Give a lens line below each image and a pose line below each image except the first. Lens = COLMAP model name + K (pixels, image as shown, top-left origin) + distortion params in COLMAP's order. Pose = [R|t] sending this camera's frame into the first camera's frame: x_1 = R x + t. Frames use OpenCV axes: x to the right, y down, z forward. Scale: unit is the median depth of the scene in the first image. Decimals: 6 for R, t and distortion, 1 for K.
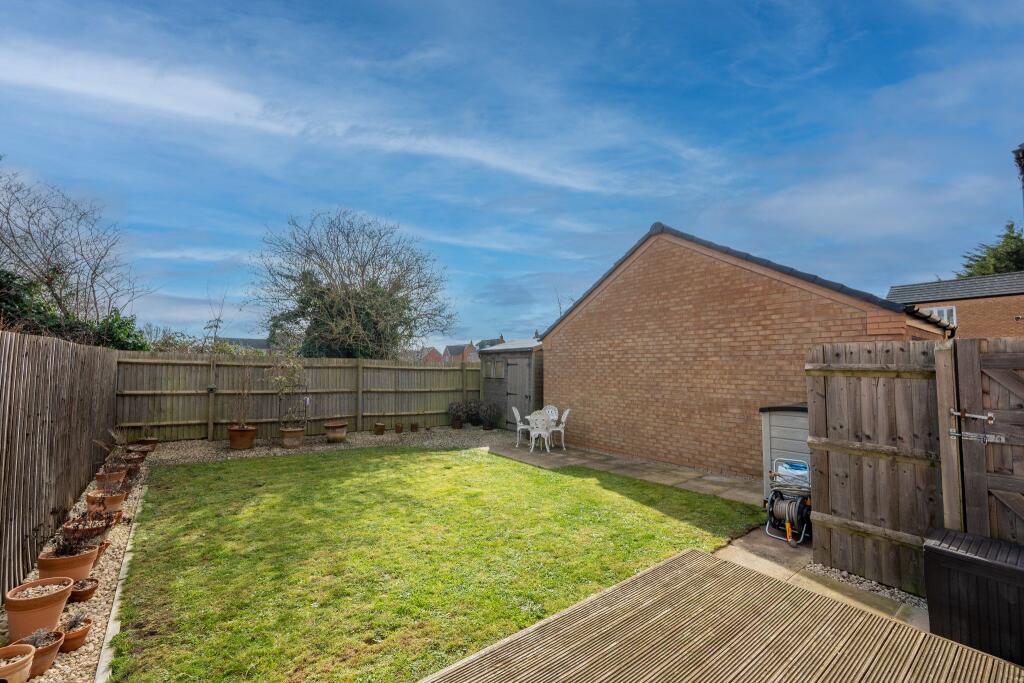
lens RADIAL K [[421.8, 0, 512.7], [0, 421.8, 337.7], [0, 0, 1]] dist [-0.004991, -0.000234]
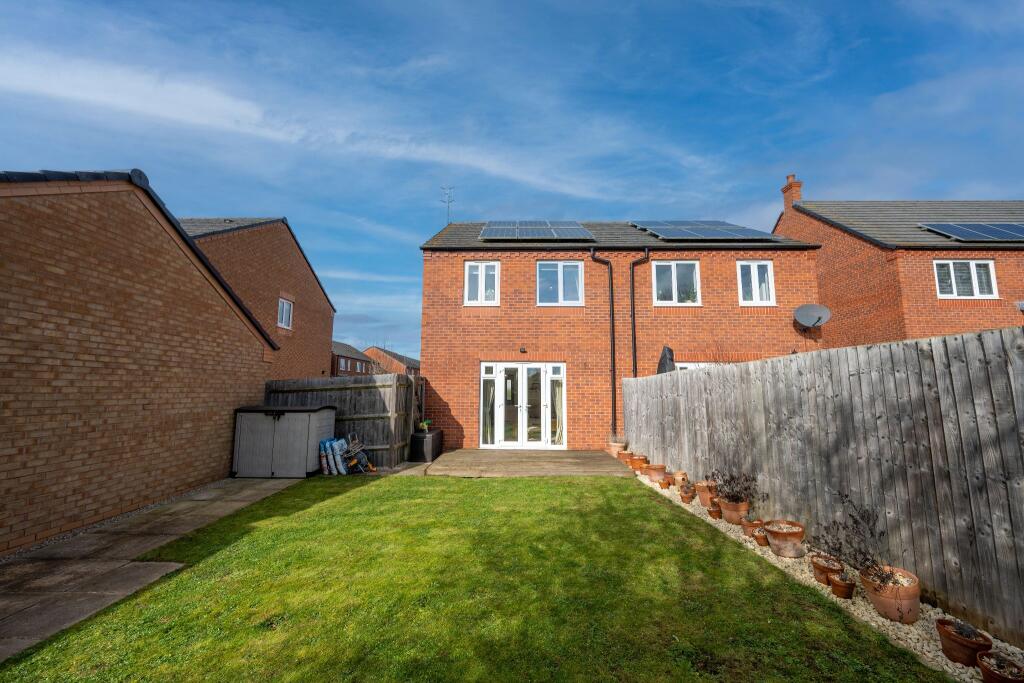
lens RADIAL K [[421.8, 0, 512.7], [0, 421.8, 337.7], [0, 0, 1]] dist [-0.004991, -0.000234]
pose [[-0.805035, 0.070417, 0.589033, -0.598509], [-0.044504, 0.982963, -0.178335, 0.105783], [-0.591556, -0.169780, -0.788186, 1.245027]]
